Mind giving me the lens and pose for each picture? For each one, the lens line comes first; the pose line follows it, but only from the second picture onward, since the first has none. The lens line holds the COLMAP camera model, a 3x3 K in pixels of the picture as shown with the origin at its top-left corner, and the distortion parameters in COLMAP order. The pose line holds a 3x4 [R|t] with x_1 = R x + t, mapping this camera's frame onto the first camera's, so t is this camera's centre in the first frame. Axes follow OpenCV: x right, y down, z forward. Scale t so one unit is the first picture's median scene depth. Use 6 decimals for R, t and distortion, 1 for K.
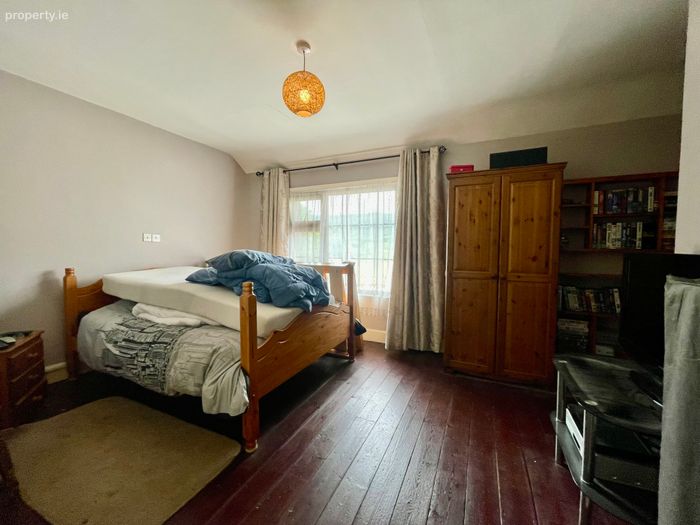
lens RADIAL K [[279.1, 0, 350.0], [0, 279.1, 262.5], [0, 0, 1]] dist [-0.006516, -0.000116]
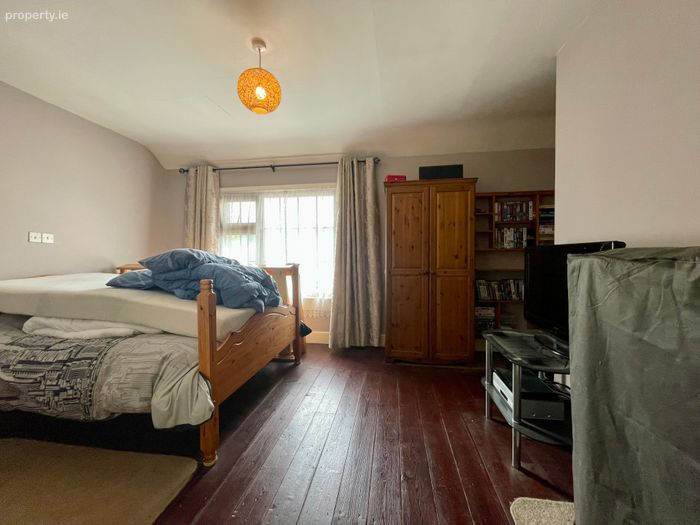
lens RADIAL K [[279.1, 0, 350.0], [0, 279.1, 262.5], [0, 0, 1]] dist [-0.006516, -0.000116]
pose [[0.960246, -0.014781, 0.278763, -0.109373], [0.023188, 0.999370, -0.026885, 0.033250], [-0.278190, 0.032280, 0.959984, -0.021162]]
